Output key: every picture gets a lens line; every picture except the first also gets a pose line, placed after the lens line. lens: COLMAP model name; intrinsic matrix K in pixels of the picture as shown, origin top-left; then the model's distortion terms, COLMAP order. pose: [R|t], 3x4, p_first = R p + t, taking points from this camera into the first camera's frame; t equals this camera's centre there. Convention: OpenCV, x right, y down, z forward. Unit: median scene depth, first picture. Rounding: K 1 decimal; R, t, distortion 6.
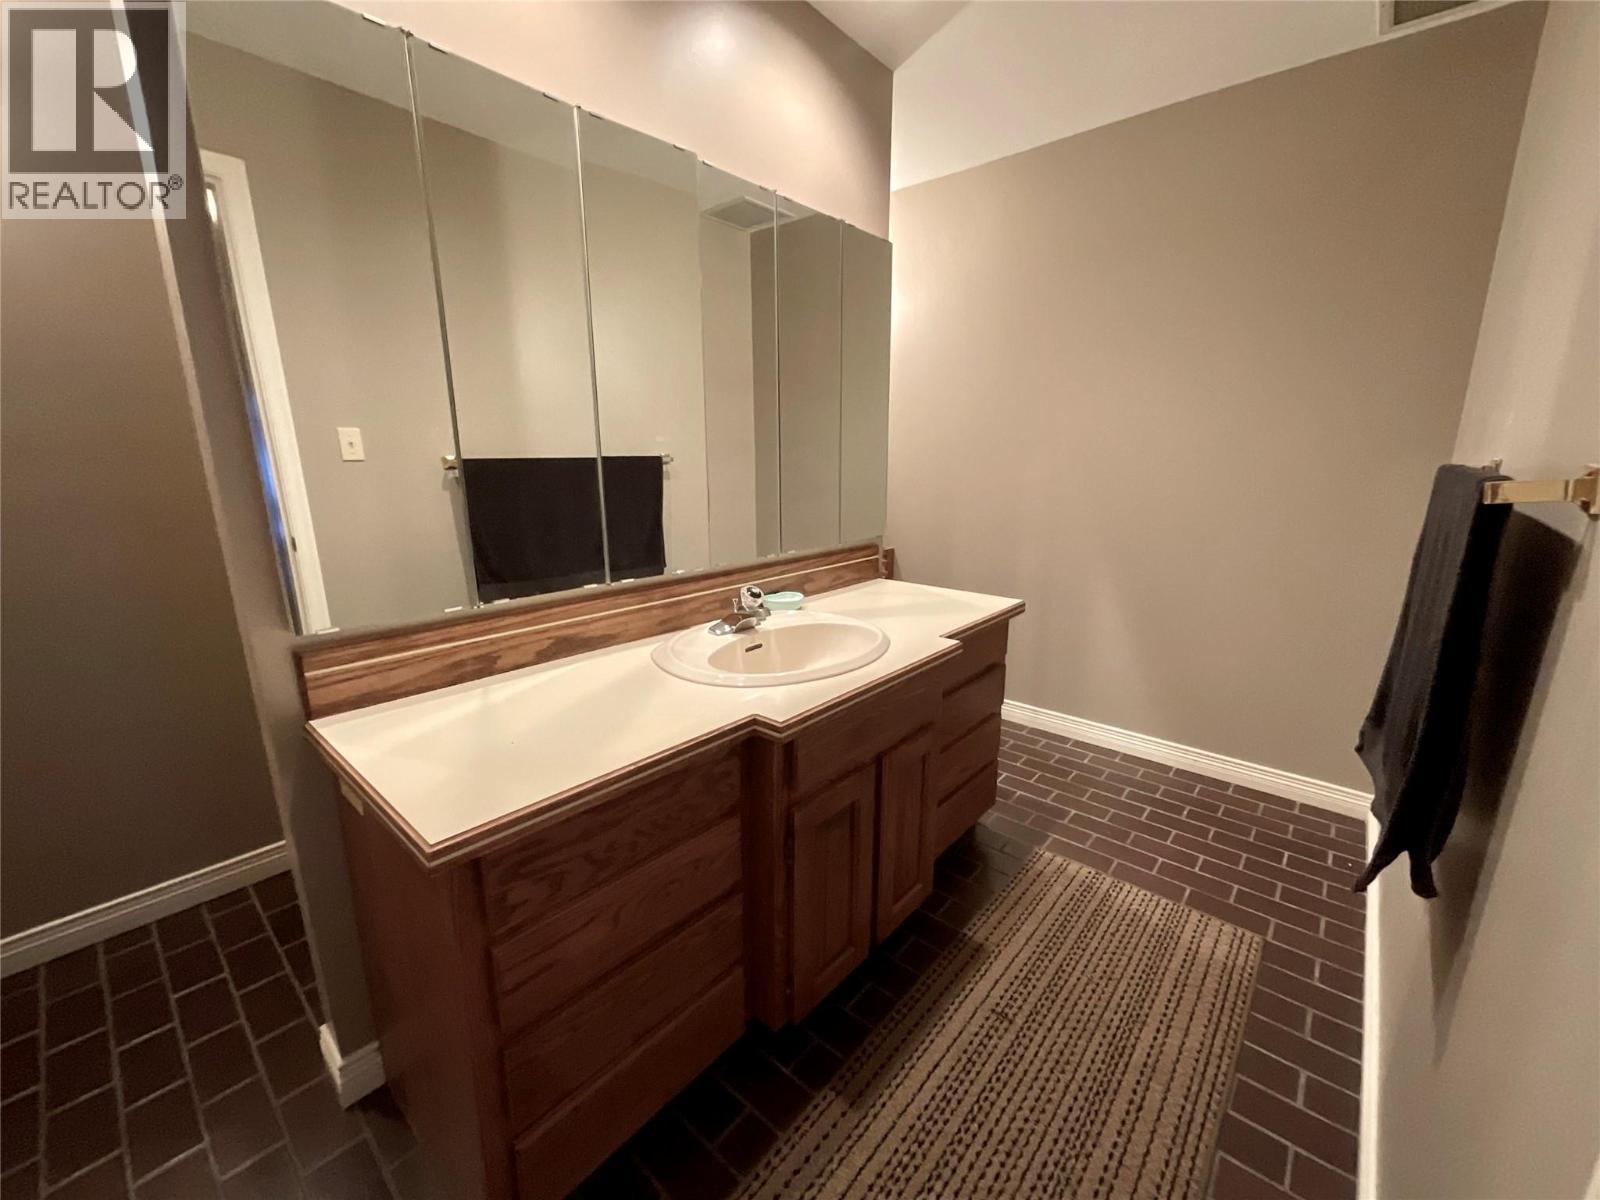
lens RADIAL K [[645.8, 0, 796.5], [0, 645.8, 601.5], [0, 0, 1]] dist [-0.001869, 0.000659]
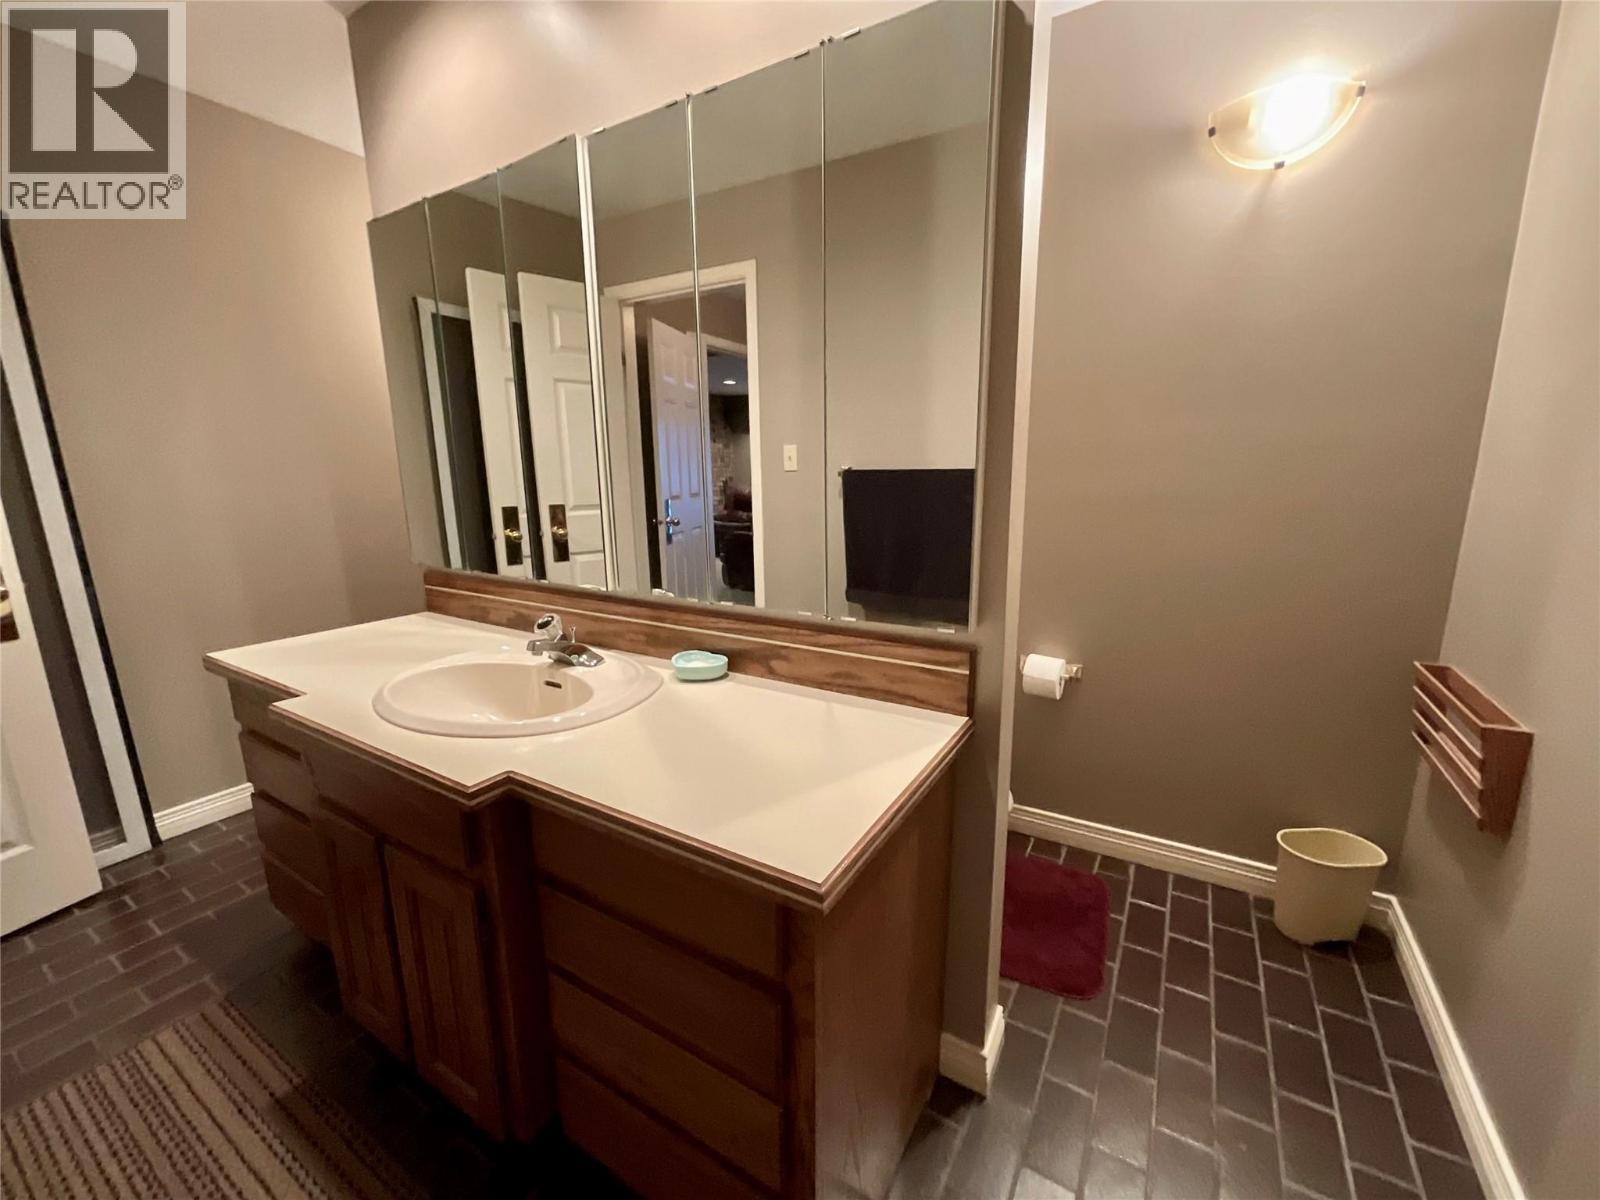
lens RADIAL K [[645.8, 0, 797.6], [0, 645.8, 605.6], [0, 0, 1]] dist [-0.001869, 0.000659]
pose [[0.176373, 0.204310, -0.962886, 0.749790], [-0.216690, 0.962283, 0.164490, -0.227335], [0.960176, 0.179636, 0.213992, 1.019931]]
